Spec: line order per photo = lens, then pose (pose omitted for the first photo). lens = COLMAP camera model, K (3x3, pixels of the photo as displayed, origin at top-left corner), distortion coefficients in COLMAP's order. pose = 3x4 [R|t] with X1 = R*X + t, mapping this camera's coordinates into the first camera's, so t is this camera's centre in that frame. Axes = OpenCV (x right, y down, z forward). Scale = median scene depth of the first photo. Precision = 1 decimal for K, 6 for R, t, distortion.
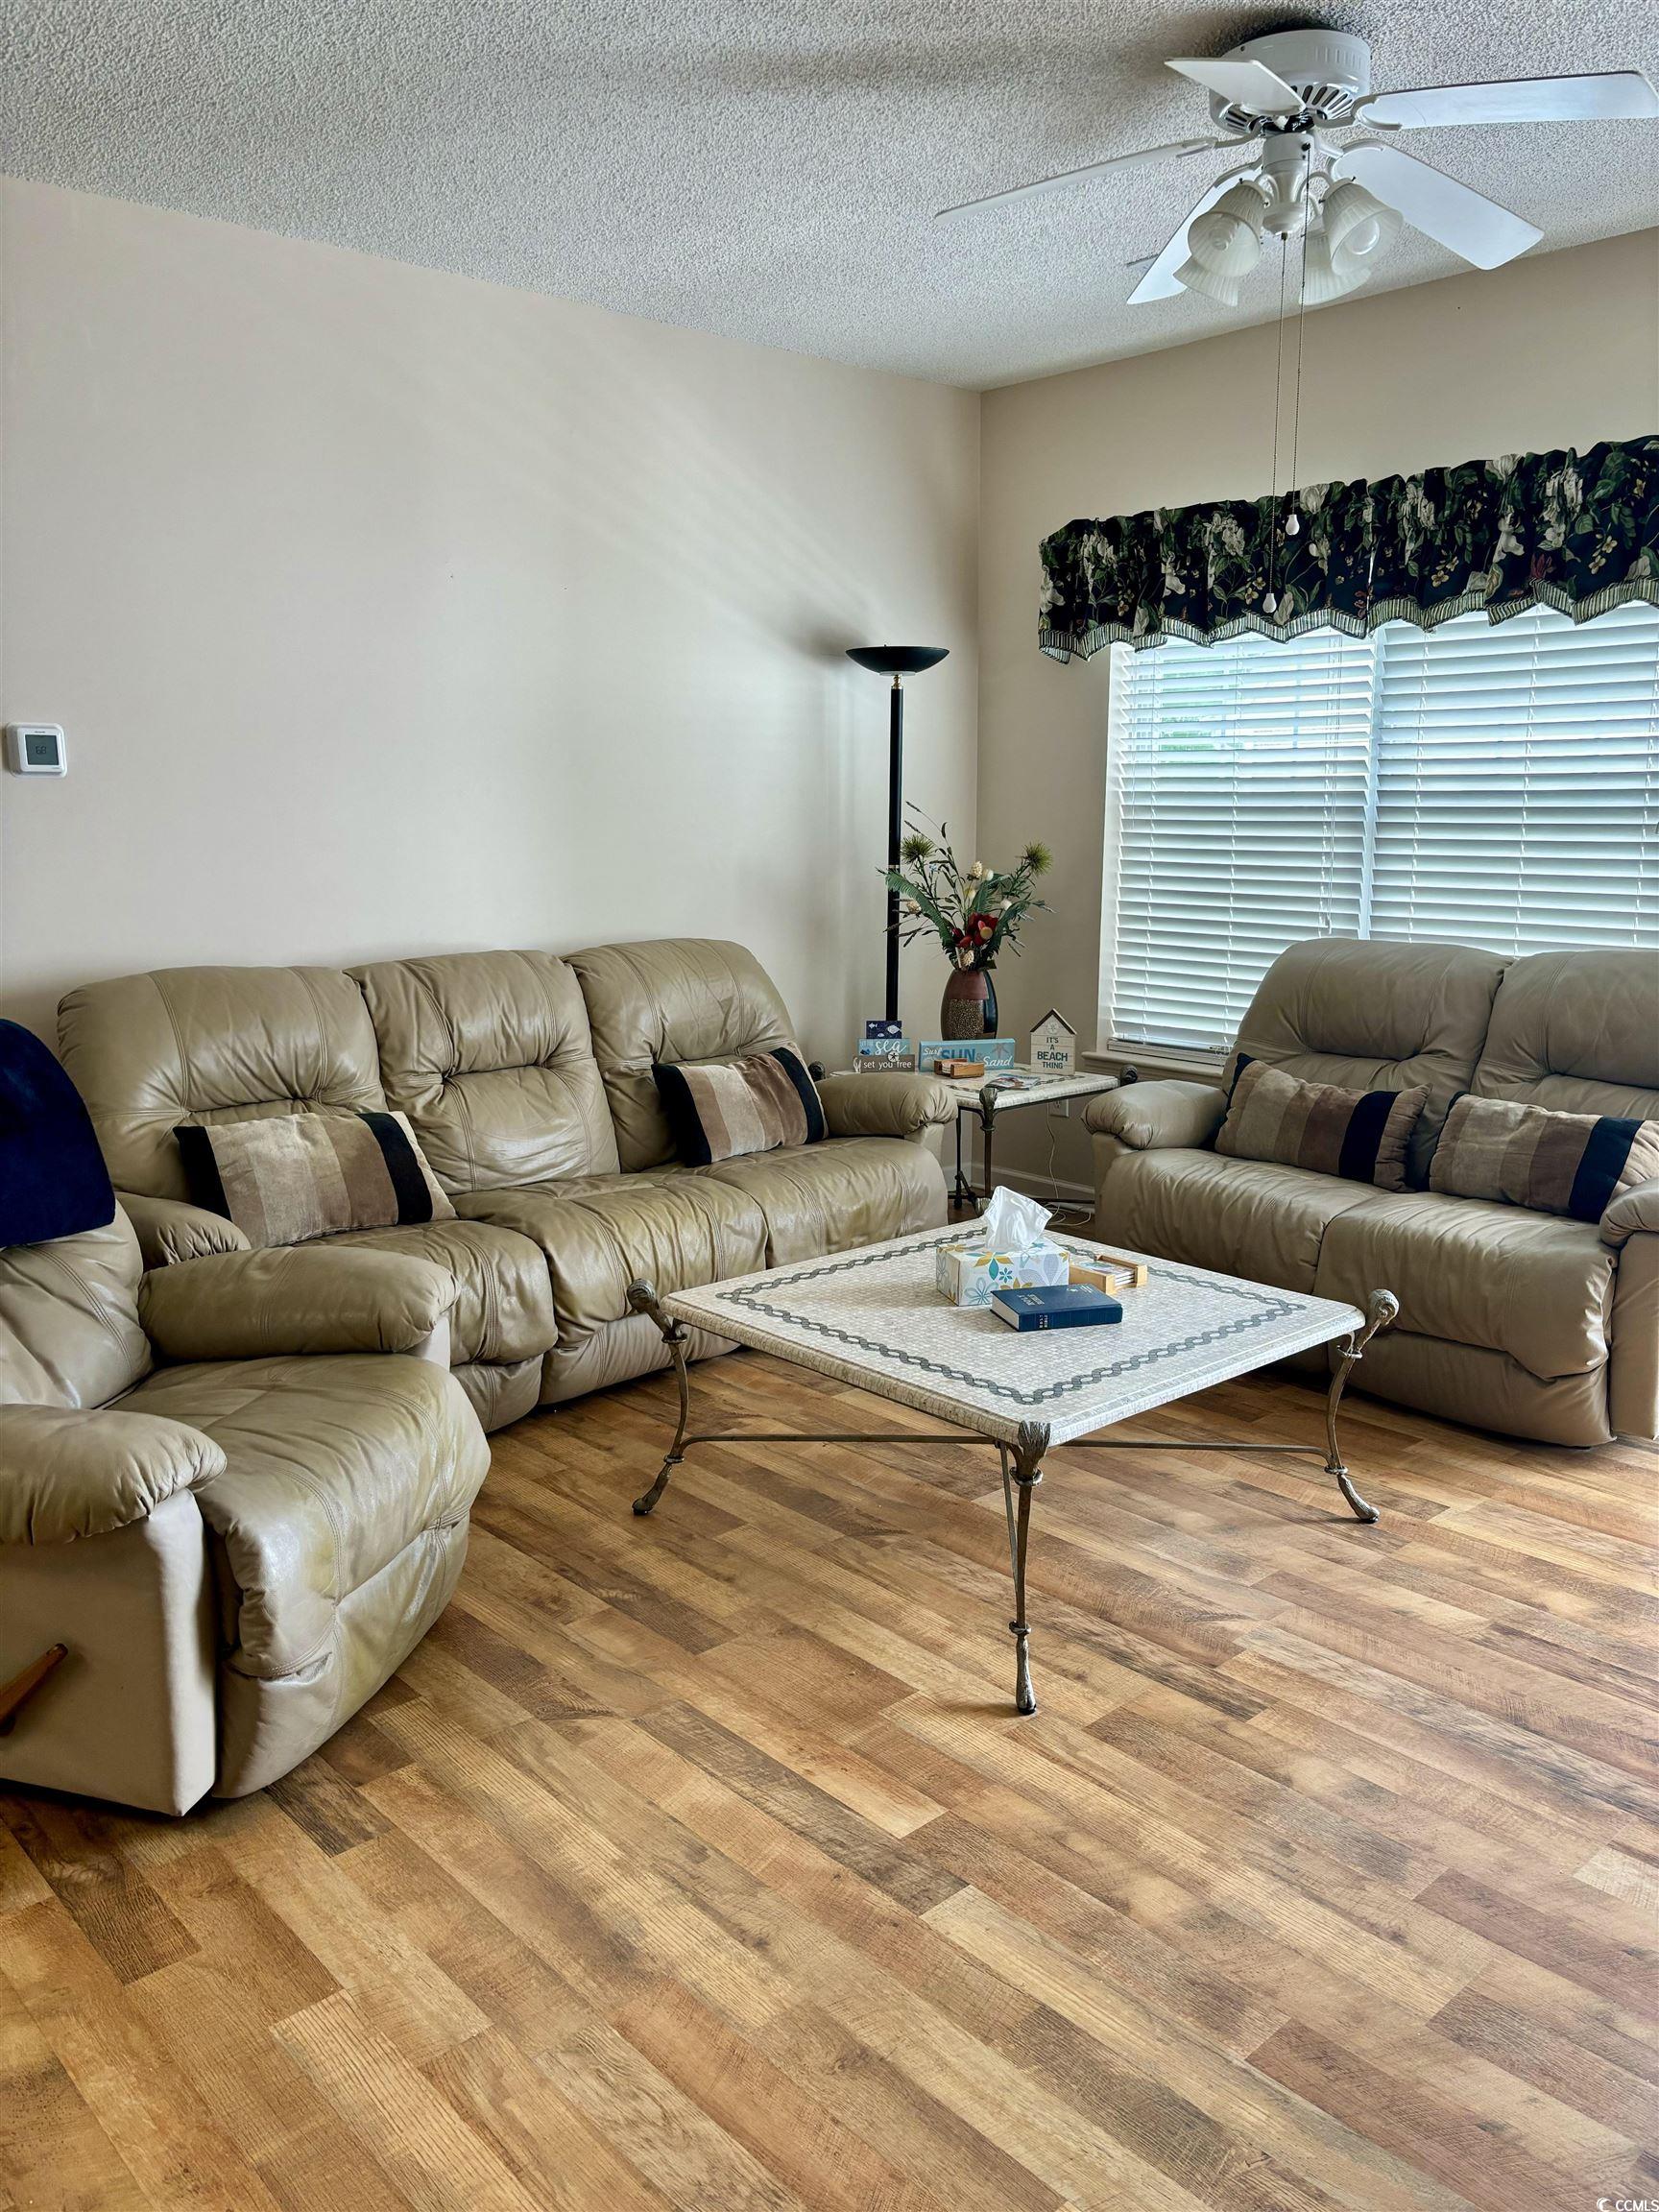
lens RADIAL K [[1736.2, 0, 829.5], [0, 1736.2, 1106.0], [0, 0, 1]] dist [0.050153, -0.003233]
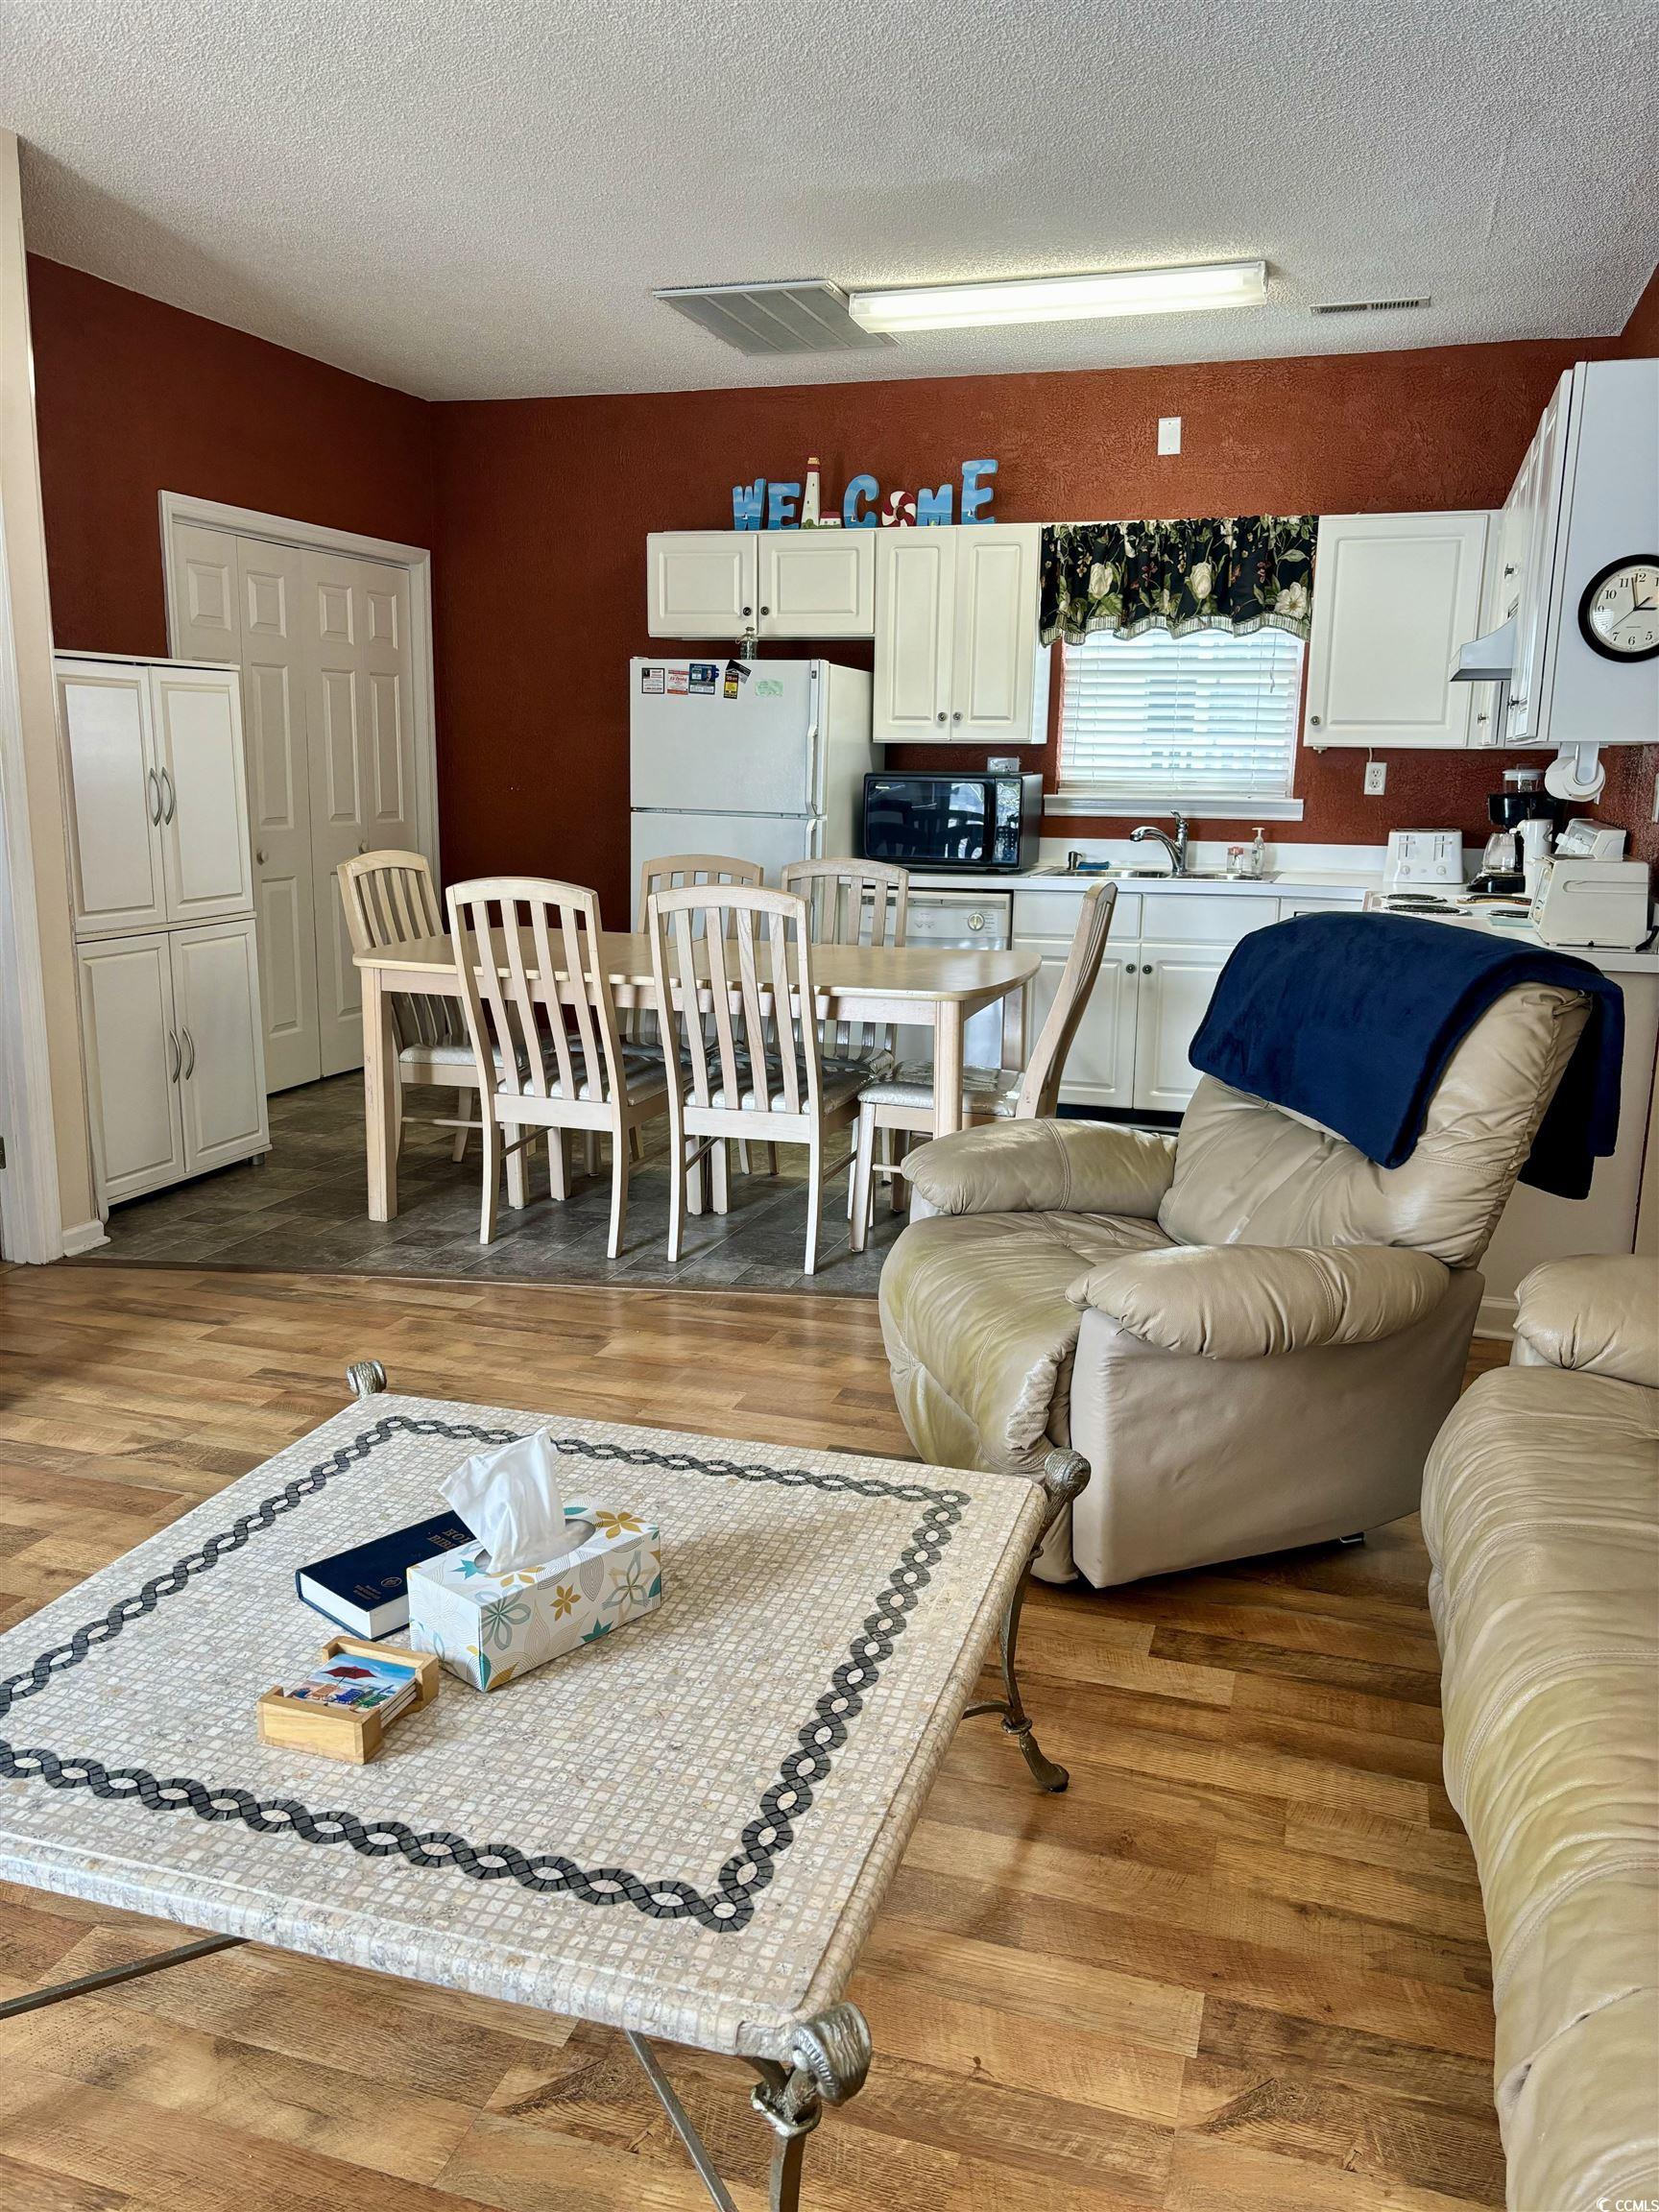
lens RADIAL K [[1736.2, 0, 829.5], [0, 1736.2, 1106.0], [0, 0, 1]] dist [0.050153, -0.003233]
pose [[-0.870710, 0.106973, -0.480022, 0.283112], [-0.085918, 0.927959, 0.362642, -0.261926], [0.484234, 0.356999, -0.798793, 1.529267]]
